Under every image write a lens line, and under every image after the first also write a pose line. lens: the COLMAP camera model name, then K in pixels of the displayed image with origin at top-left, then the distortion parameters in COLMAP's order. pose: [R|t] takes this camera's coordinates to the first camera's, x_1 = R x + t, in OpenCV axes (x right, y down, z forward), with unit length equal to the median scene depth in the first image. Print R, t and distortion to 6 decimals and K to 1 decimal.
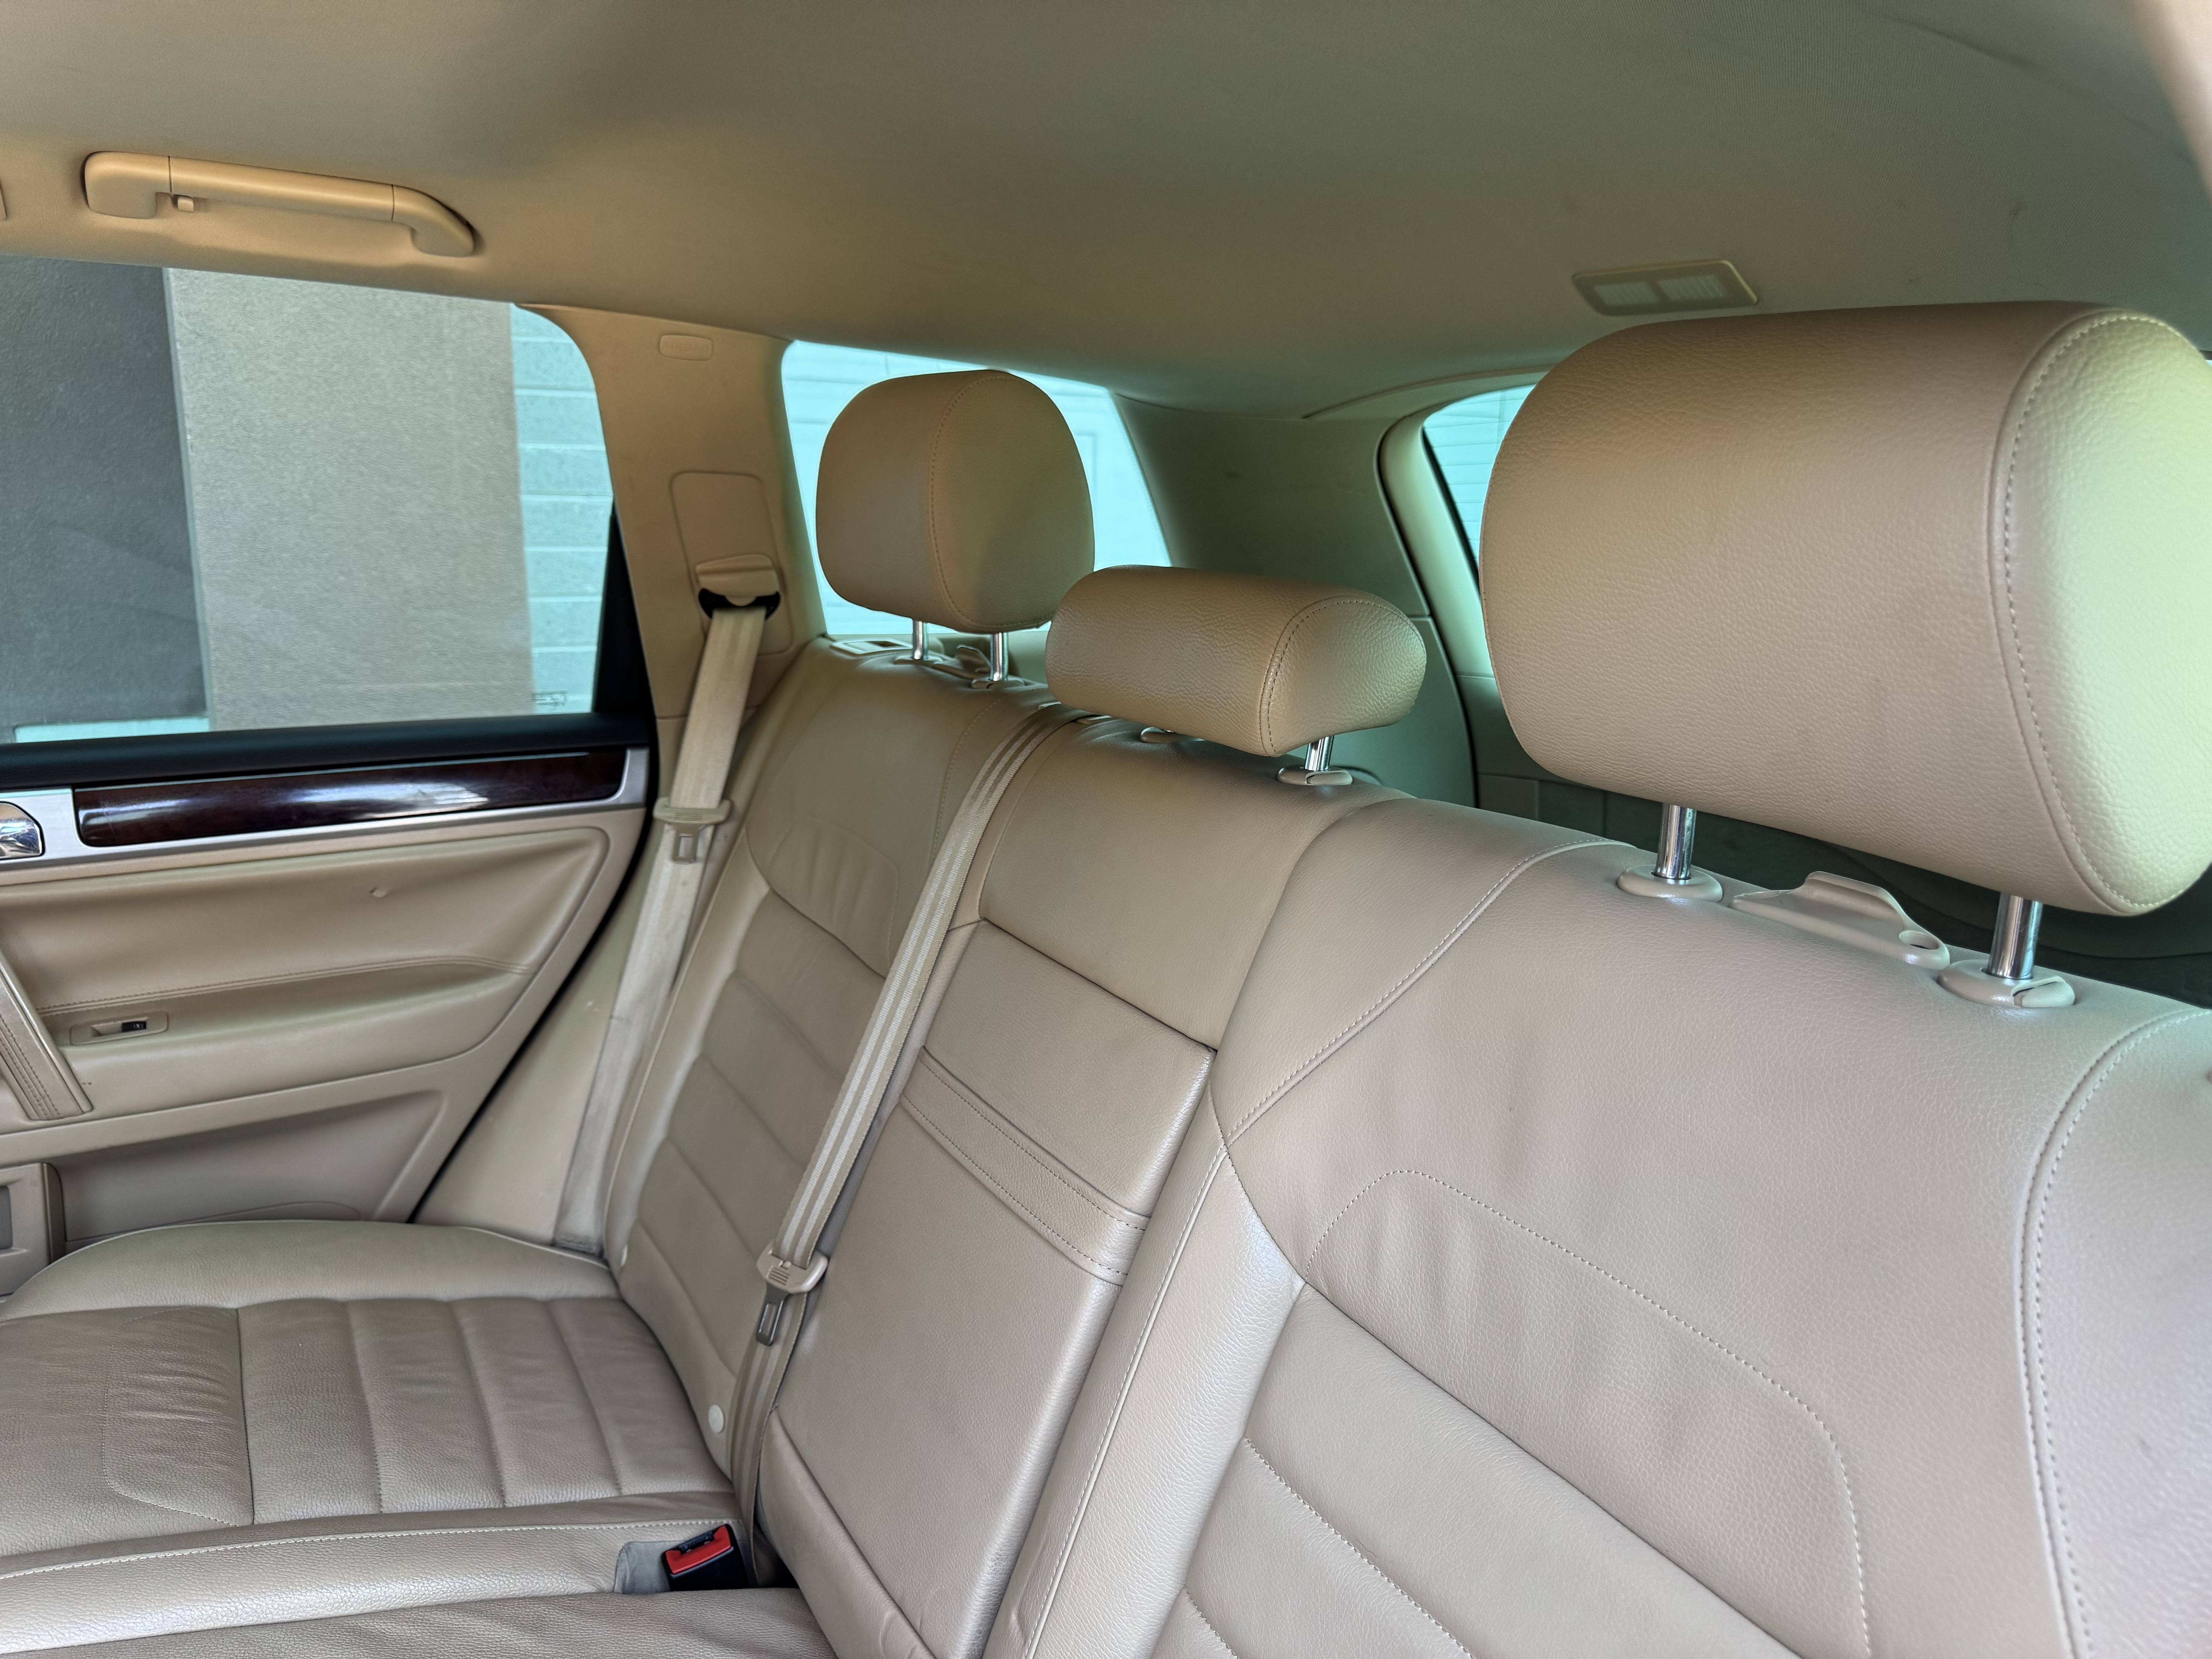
lens RADIAL K [[1569.0, 0, 1096.5], [0, 1569.0, 838.1], [0, 0, 1]] dist [0.033866, -0.043245]
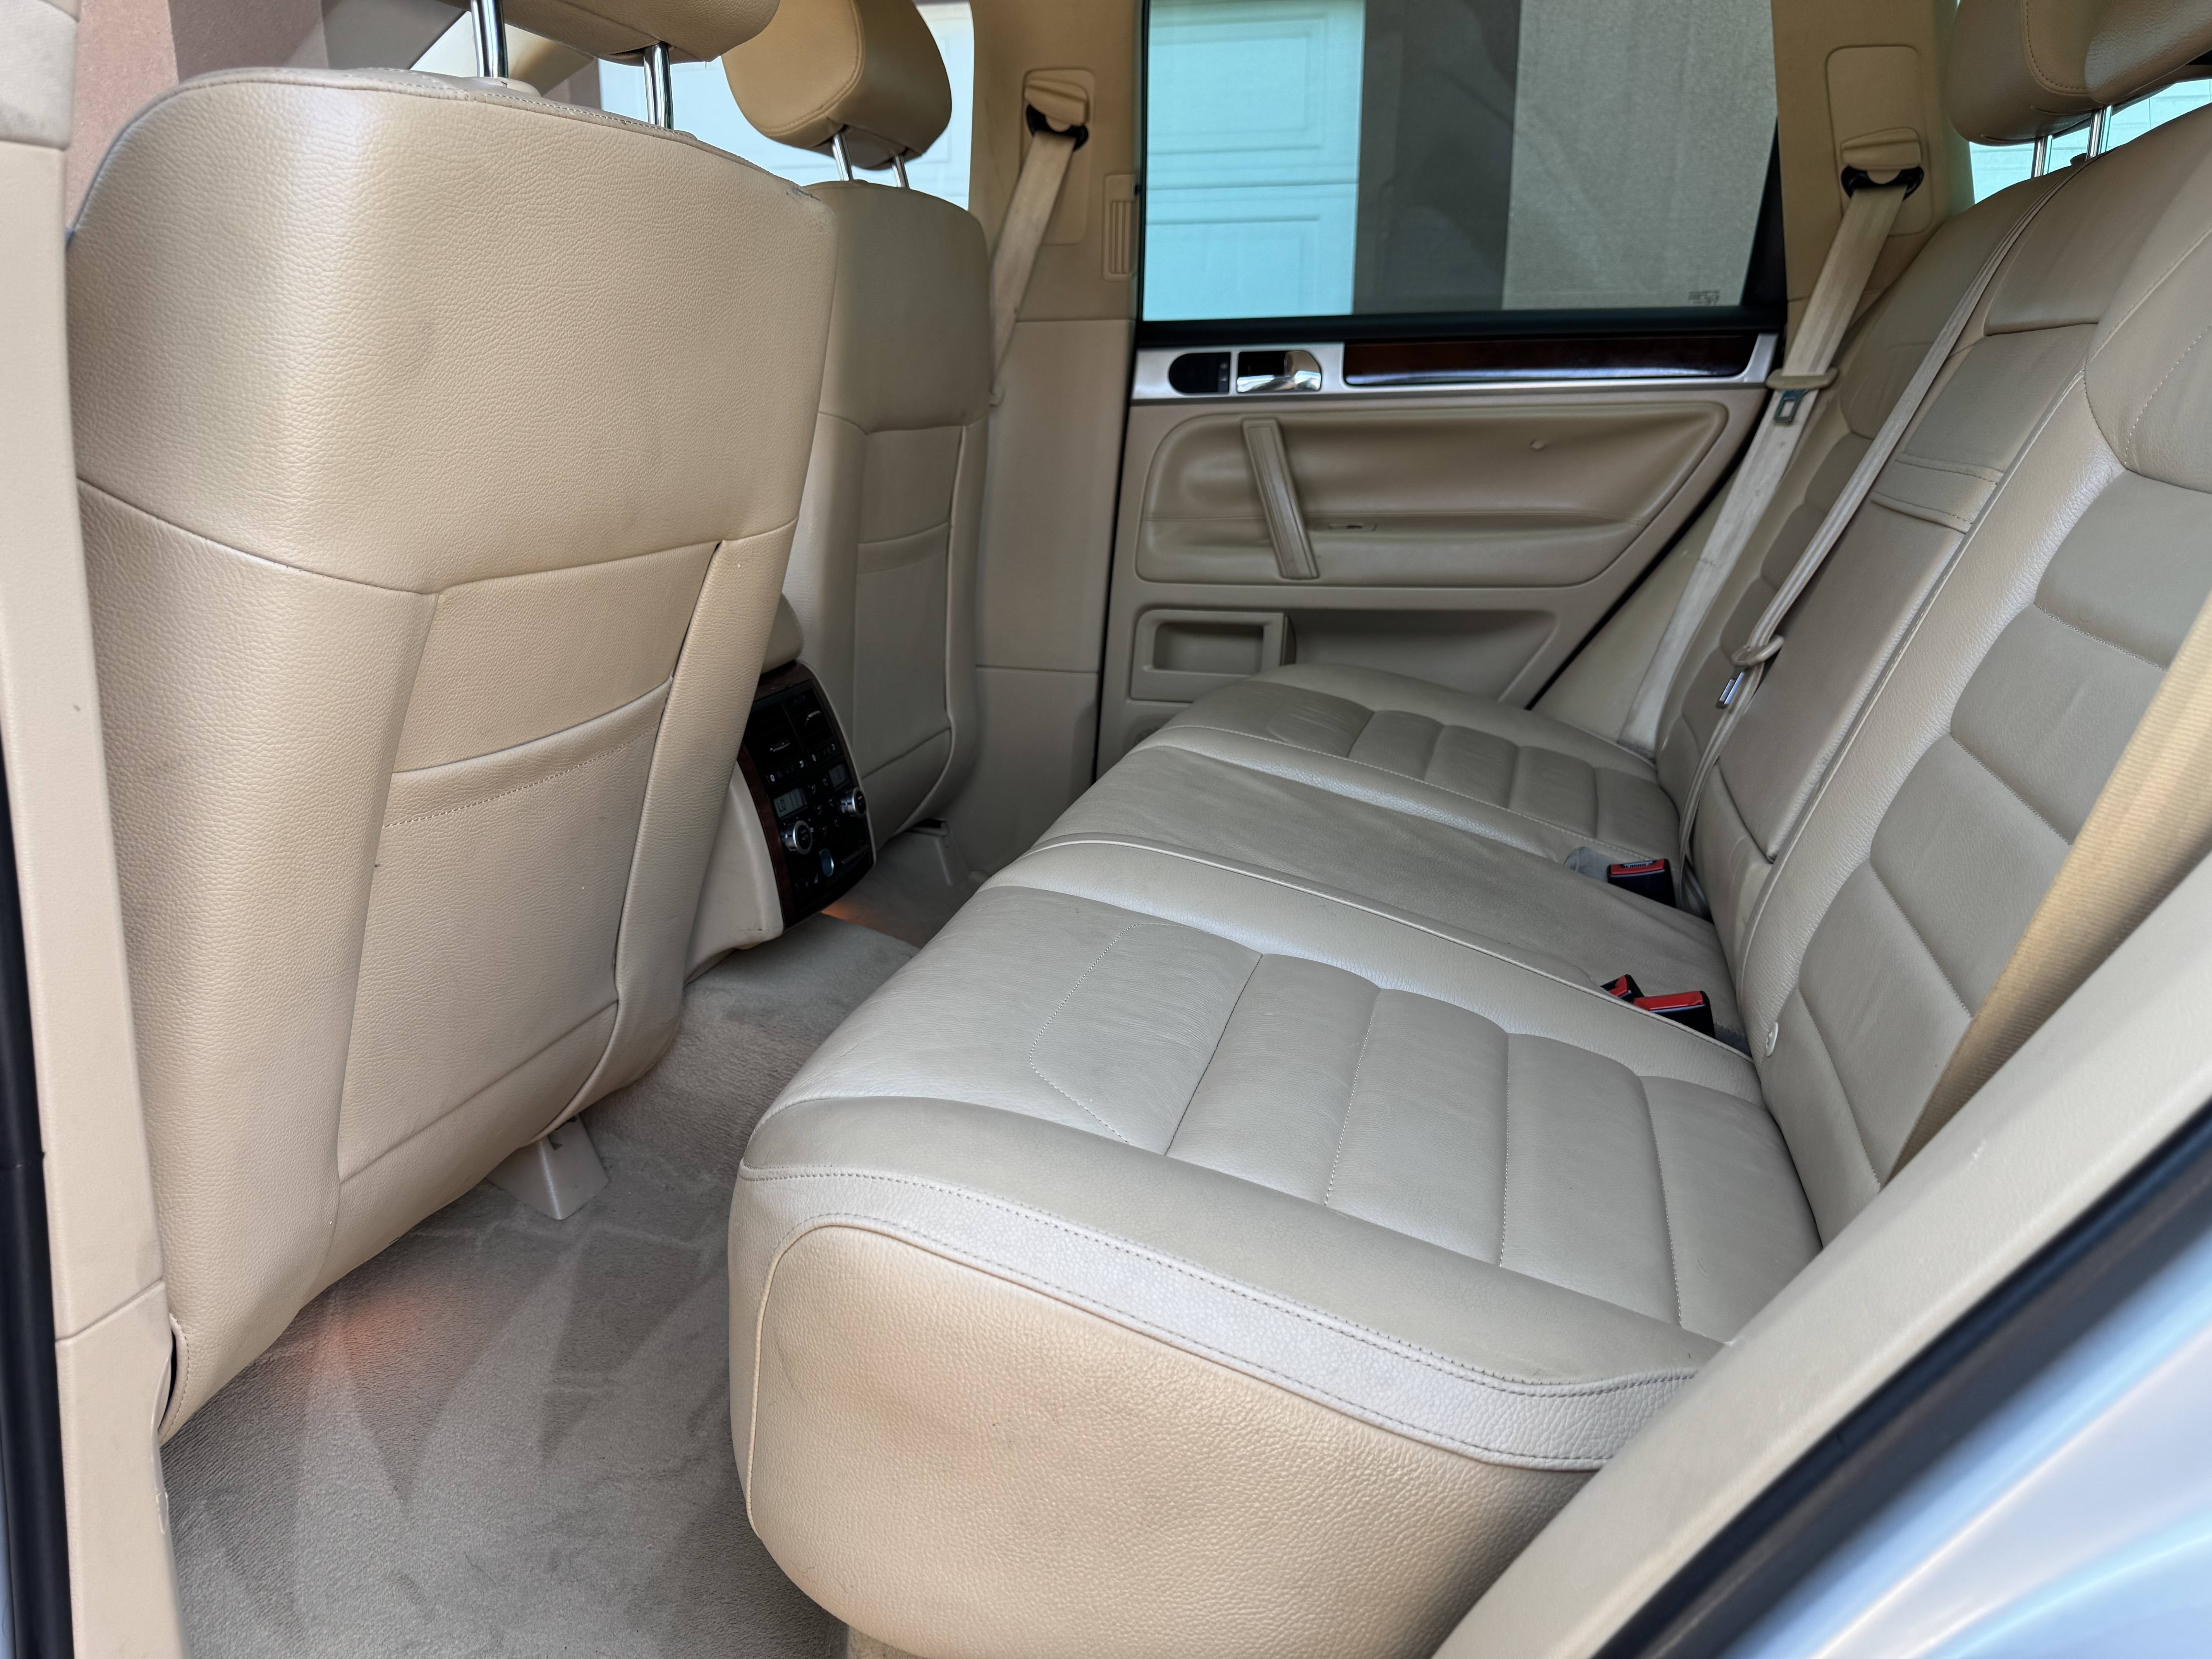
lens RADIAL K [[1569.0, 0, 1094.3], [0, 1569.0, 859.4], [0, 0, 1]] dist [0.033866, -0.043245]
pose [[0.699611, 0.167435, -0.694629, 0.224644], [-0.137526, 0.985534, 0.099043, 0.277058], [0.701164, 0.026238, 0.712517, -0.131003]]
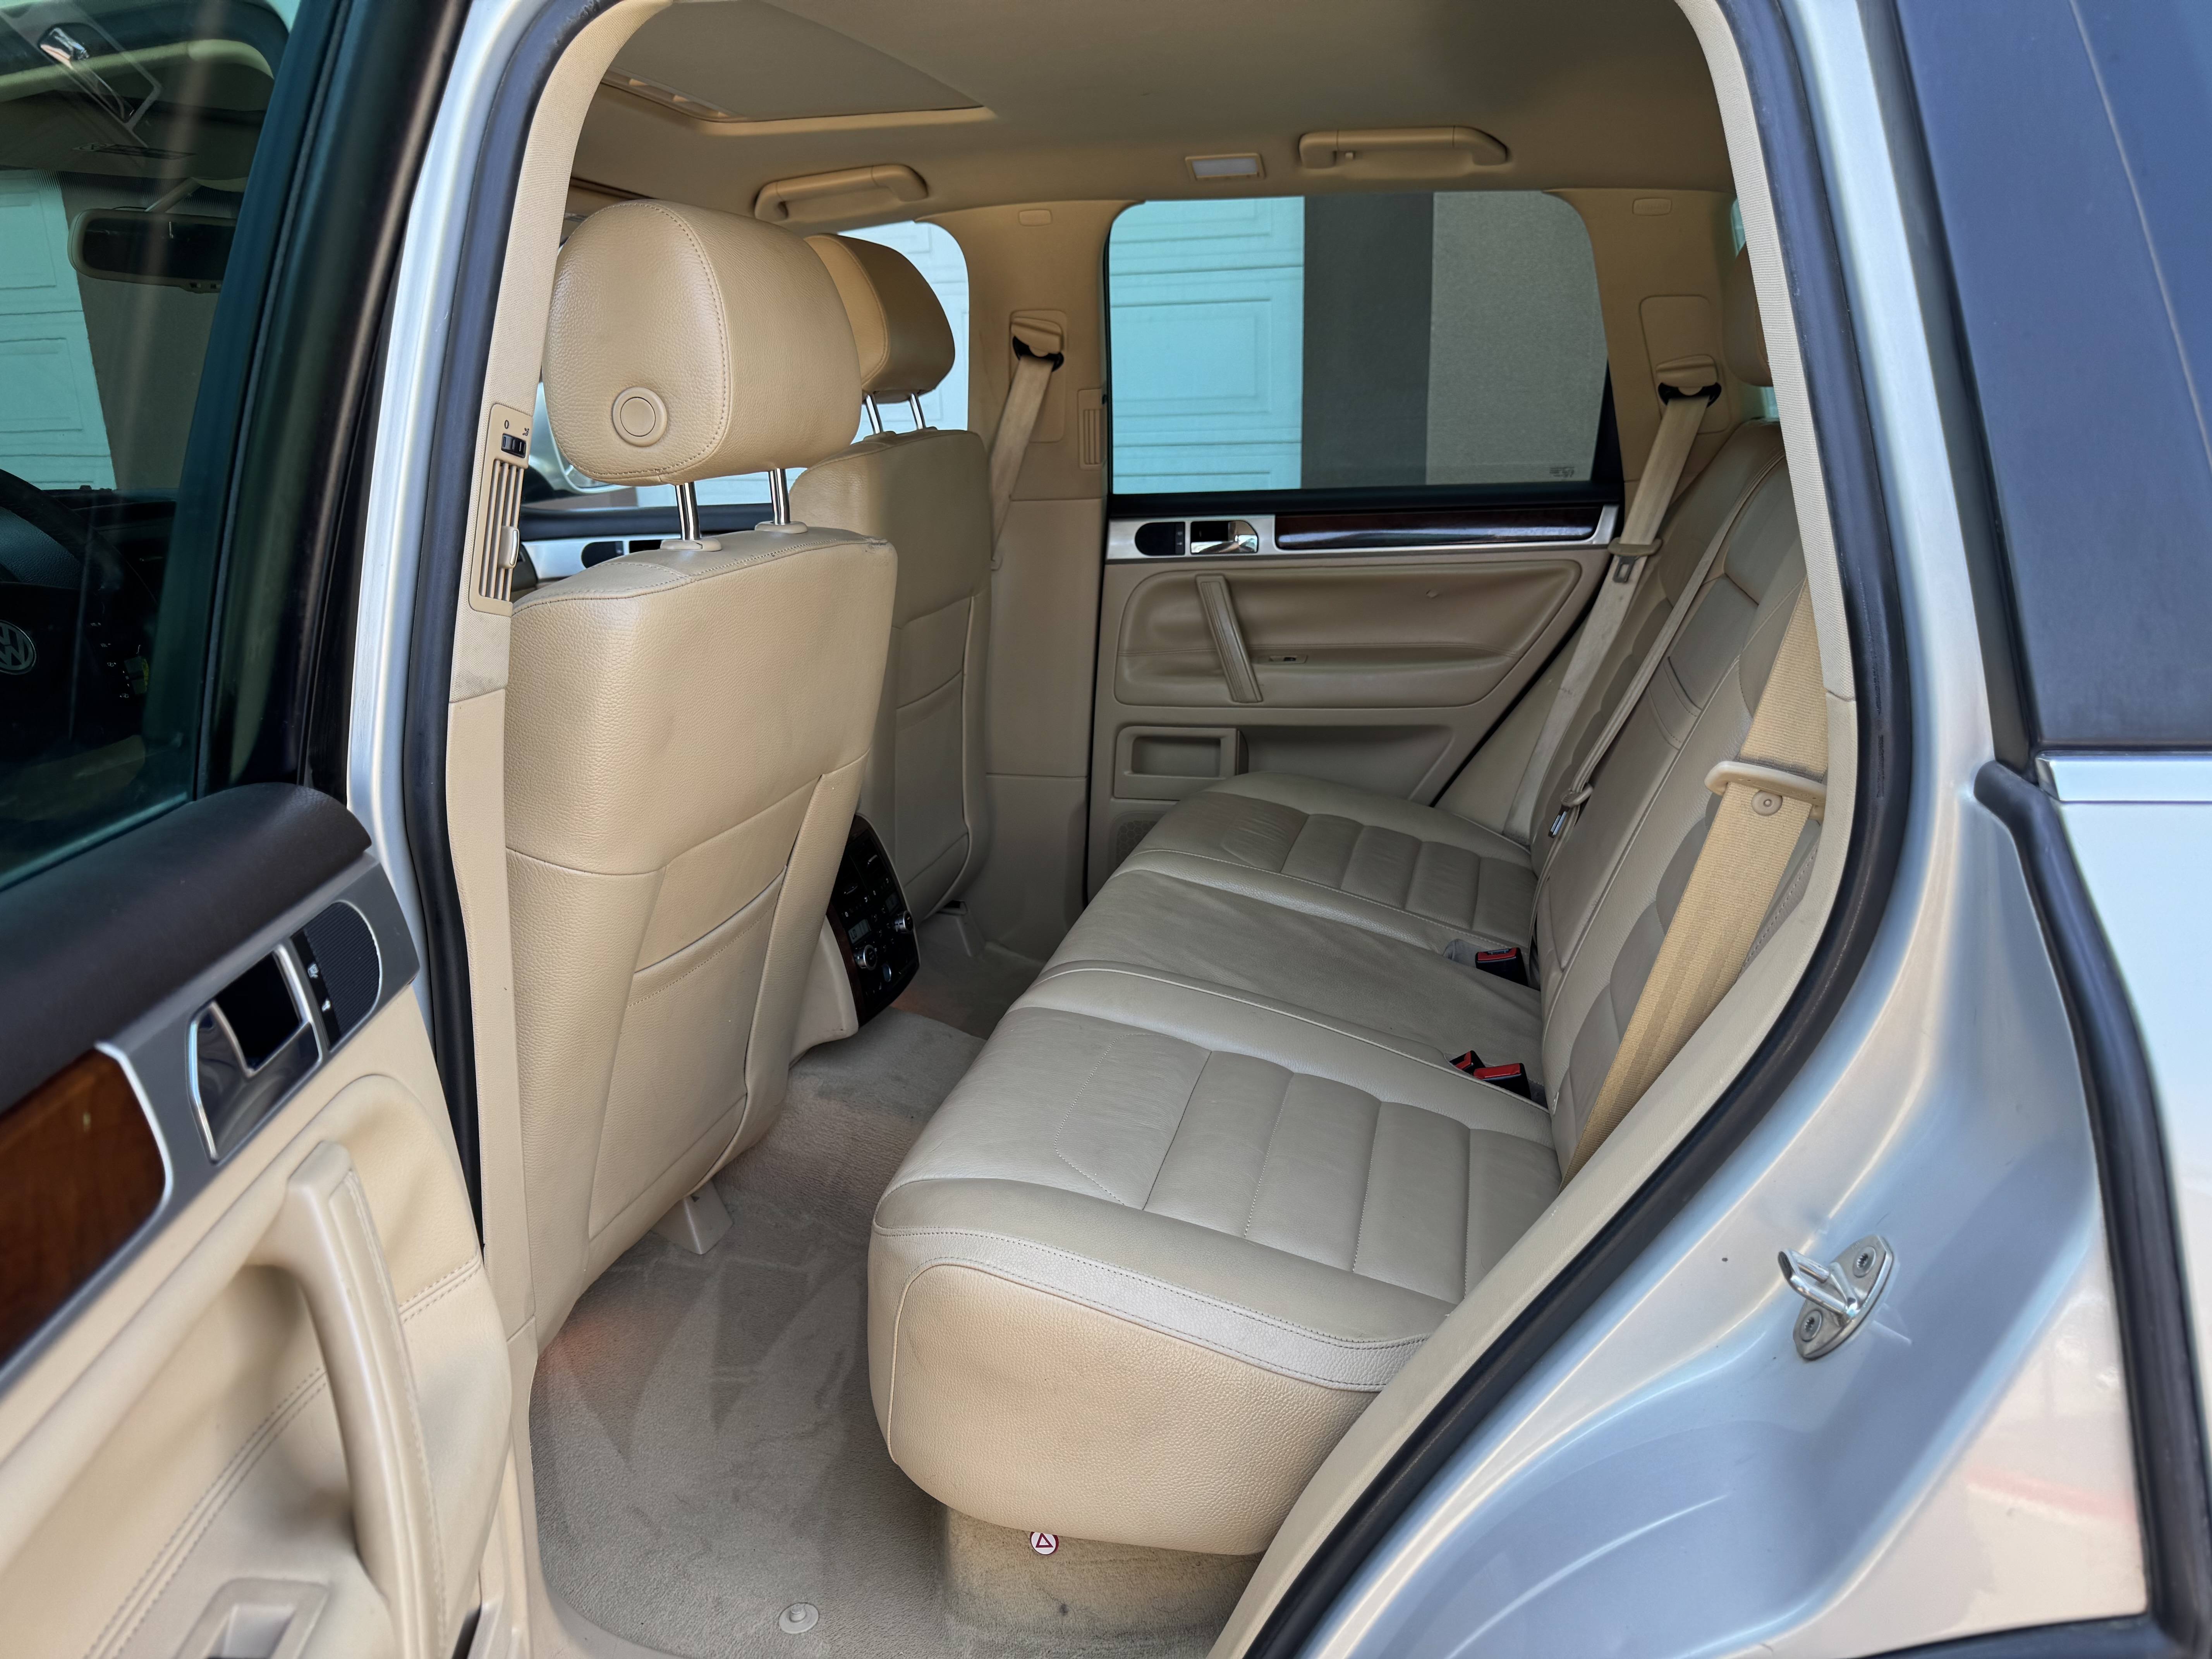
lens RADIAL K [[1569.0, 0, 1118.4], [0, 1569.0, 854.2], [0, 0, 1]] dist [0.033866, -0.043245]
pose [[0.719347, 0.144953, -0.679359, 0.410317], [-0.103886, 0.989436, 0.101112, 0.161627], [0.686839, -0.002158, 0.726807, -0.338929]]
